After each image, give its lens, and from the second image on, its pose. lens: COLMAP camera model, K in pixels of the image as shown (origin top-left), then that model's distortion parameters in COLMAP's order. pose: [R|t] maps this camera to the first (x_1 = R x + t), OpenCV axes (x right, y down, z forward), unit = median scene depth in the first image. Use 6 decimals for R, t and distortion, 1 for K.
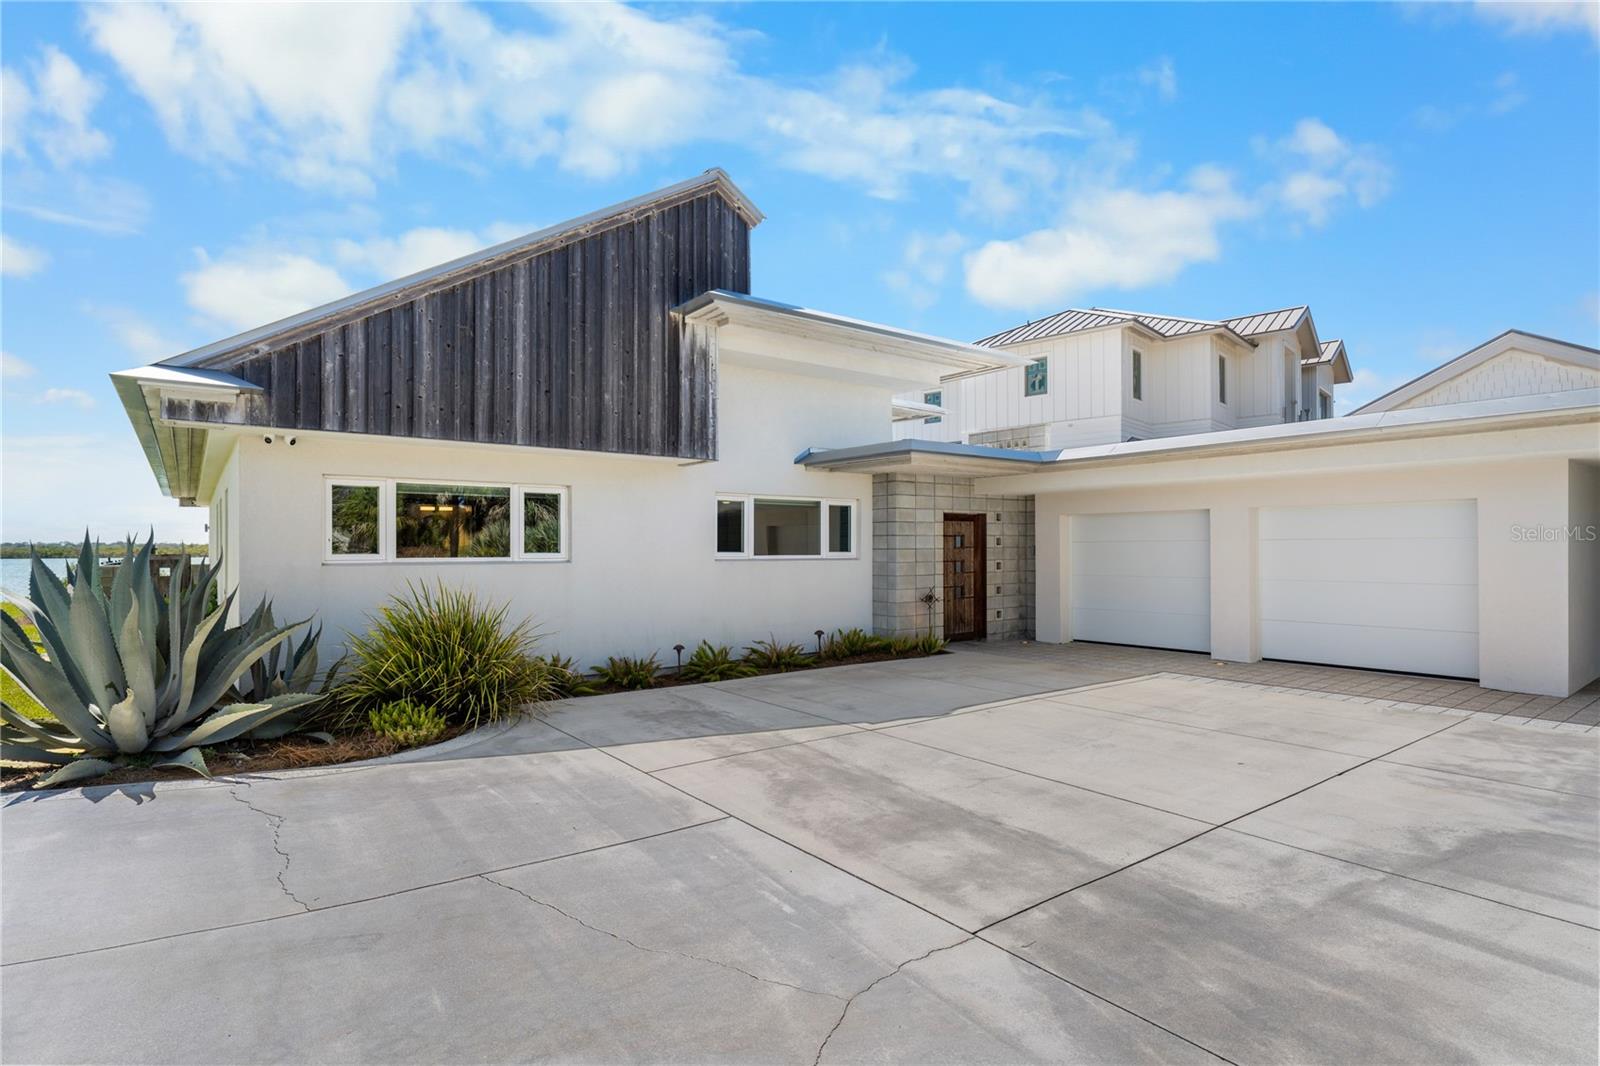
lens RADIAL K [[786.5, 0, 798.4], [0, 786.5, 535.6], [0, 0, 1]] dist [-0.000163, -0.000141]
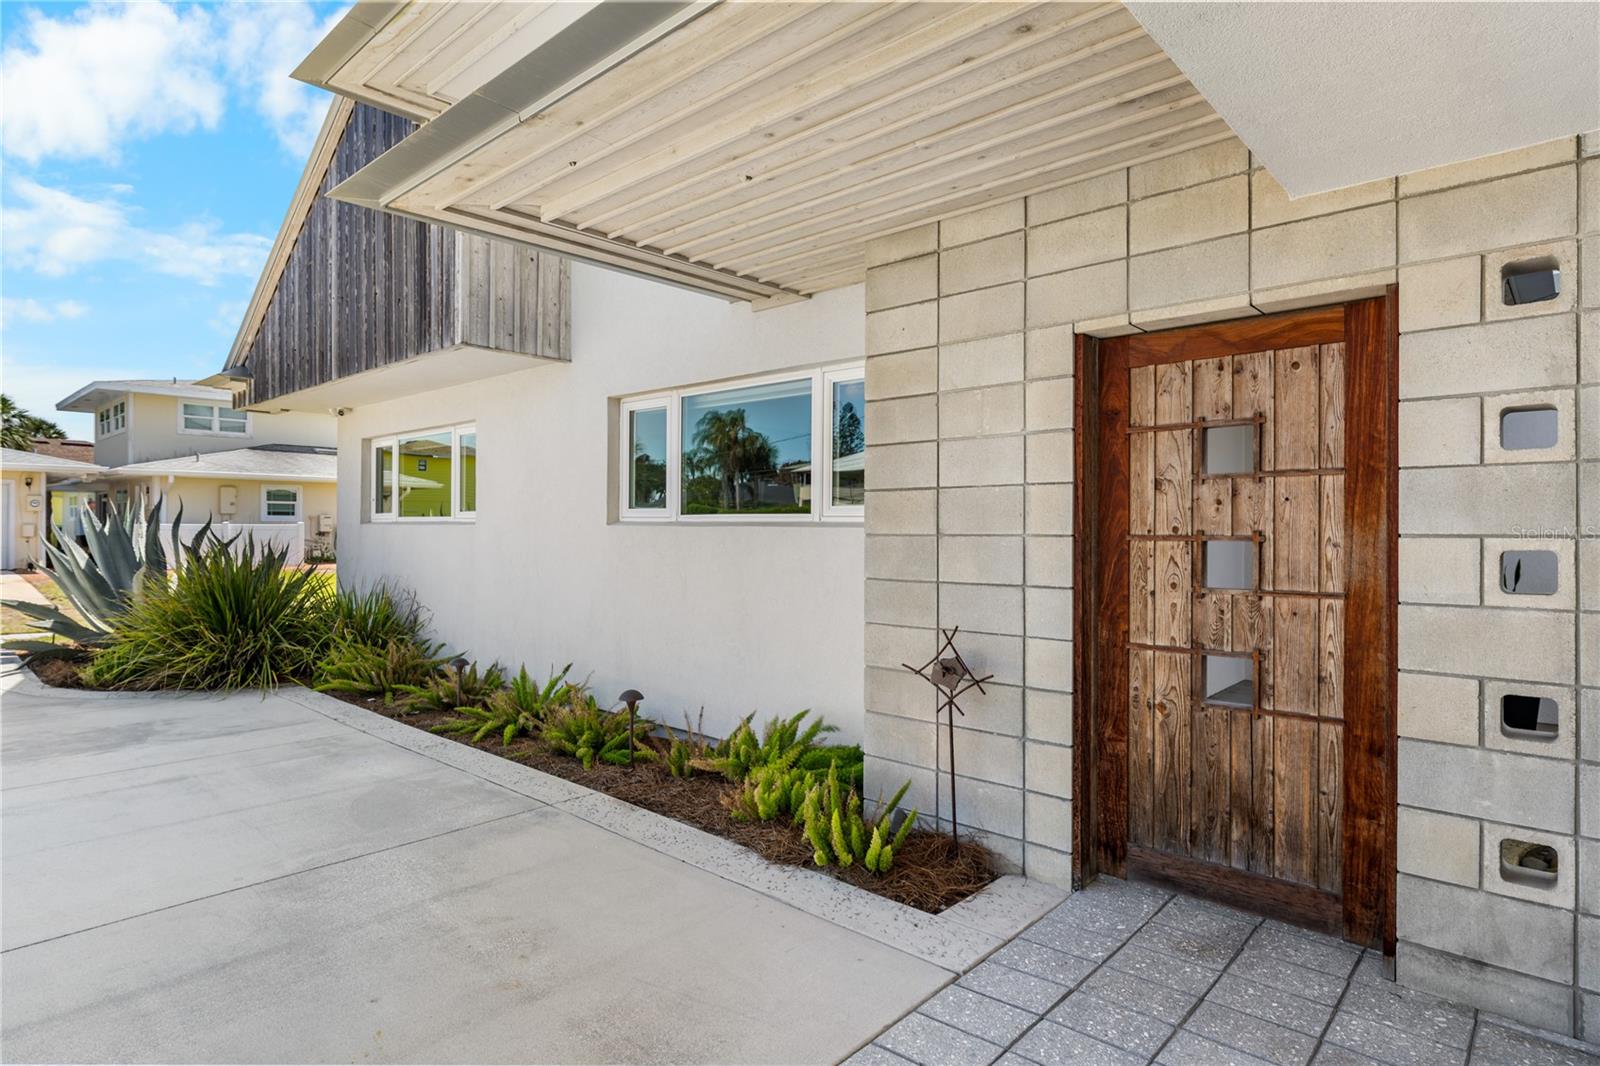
lens RADIAL K [[860.1, 0, 800.7], [0, 860.1, 532.4], [0, 0, 1]] dist [-0.000032, -0.000676]
pose [[0.185109, 0.005615, -0.982702, 0.415080], [0.005935, 0.999959, 0.006832, 0.028370], [0.982700, -0.007097, 0.185068, 0.835503]]
